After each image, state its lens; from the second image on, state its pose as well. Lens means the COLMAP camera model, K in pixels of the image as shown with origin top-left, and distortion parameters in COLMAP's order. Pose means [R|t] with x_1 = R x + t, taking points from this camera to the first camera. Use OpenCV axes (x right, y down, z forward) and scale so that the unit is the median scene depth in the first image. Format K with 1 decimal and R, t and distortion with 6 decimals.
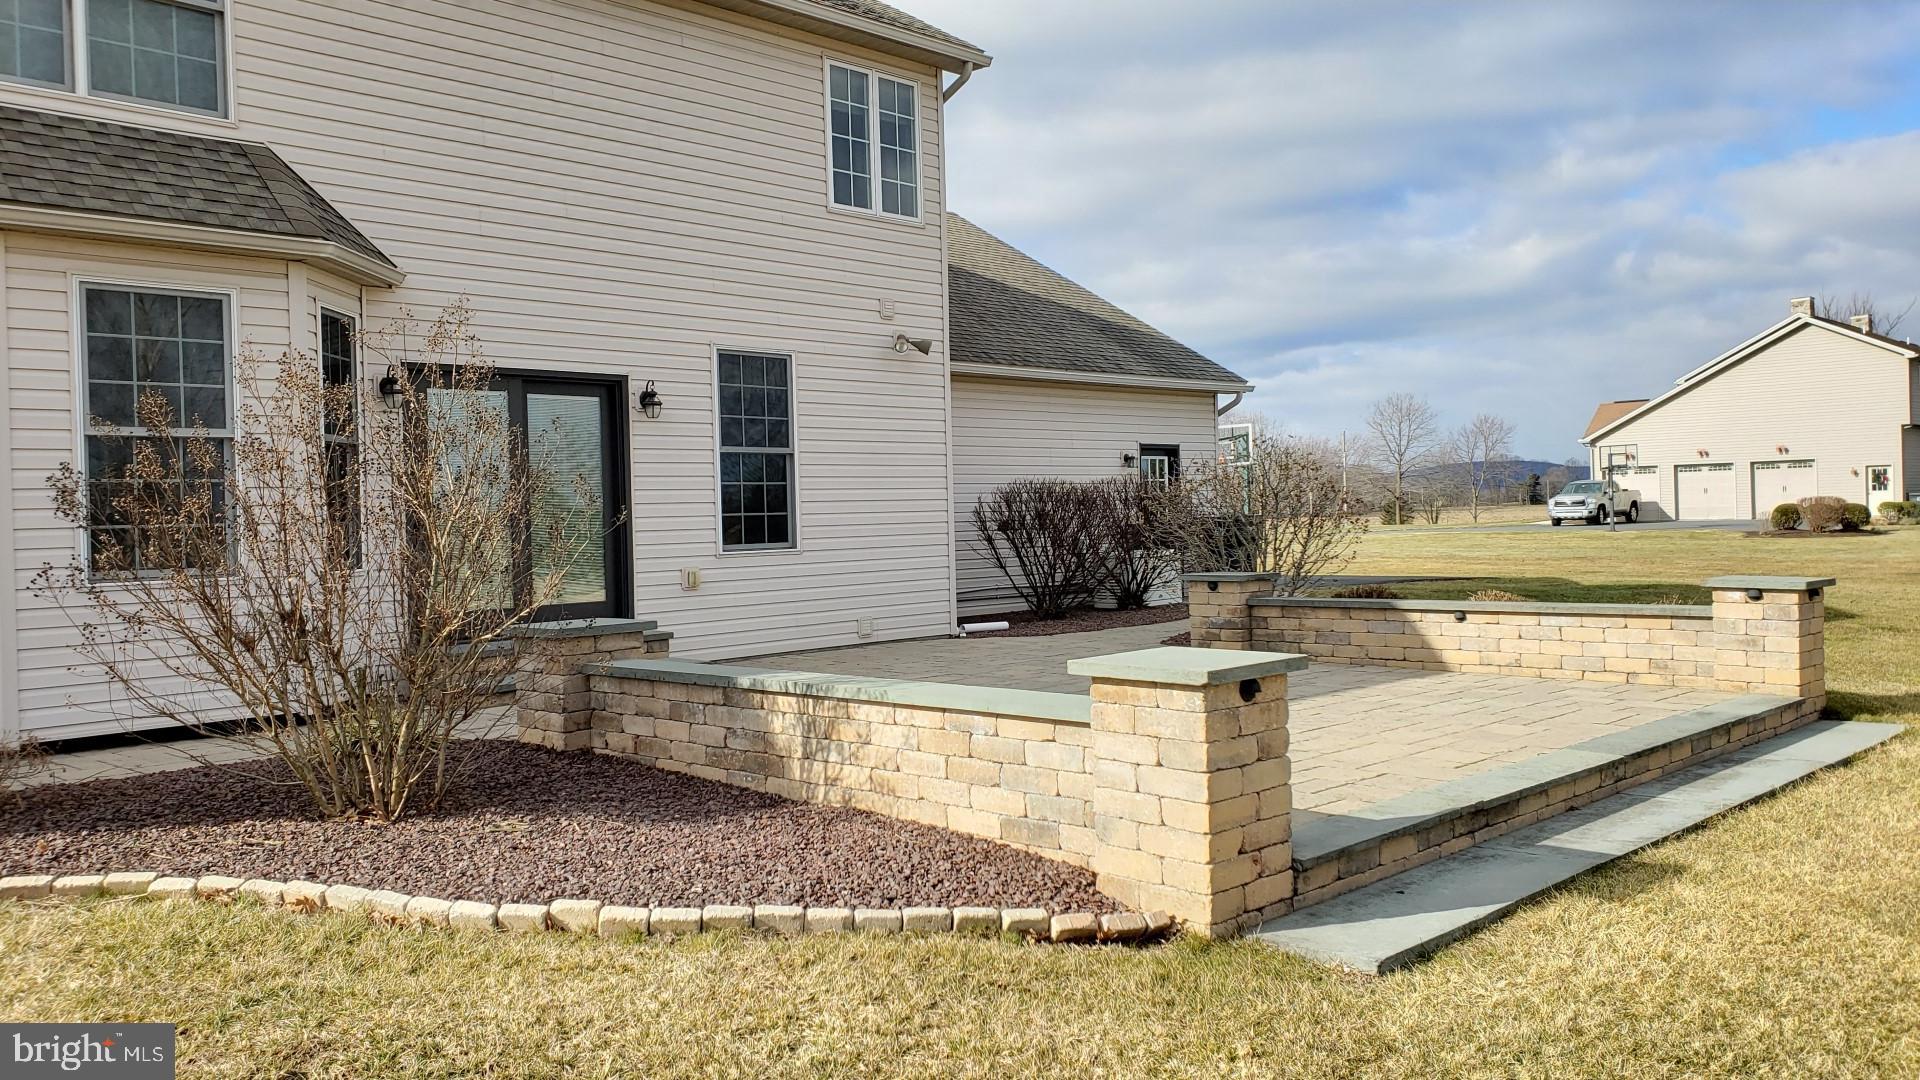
lens RADIAL K [[1441.5, 0, 938.0], [0, 1441.5, 538.9], [0, 0, 1]] dist [0.063829, -0.117140]
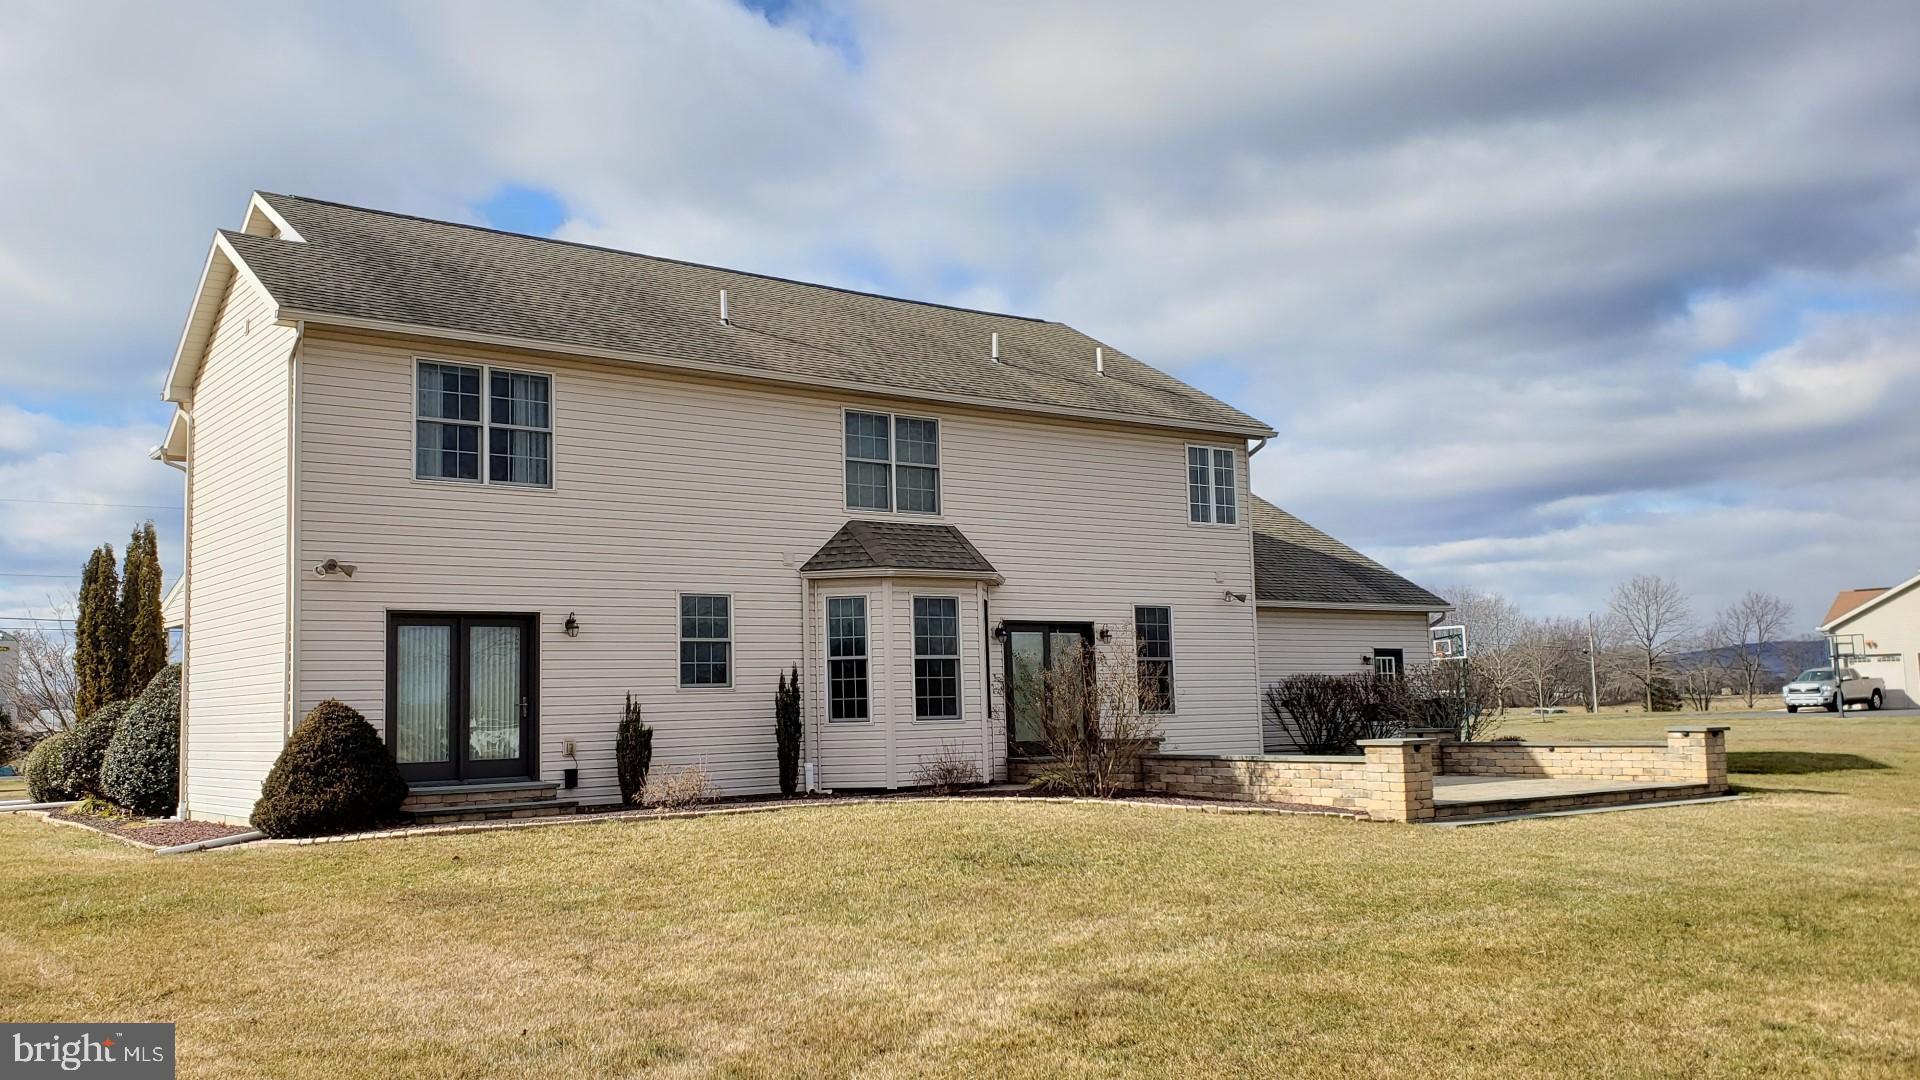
lens RADIAL K [[1512.2, 0, 767.1], [0, 1512.2, 543.9], [0, 0, 1]] dist [0.008667, -0.155697]
pose [[0.971334, -0.015149, -0.237234, -0.149546], [-0.013018, 0.993080, -0.116717, 0.023960], [0.237360, 0.116459, 0.964416, -1.010481]]
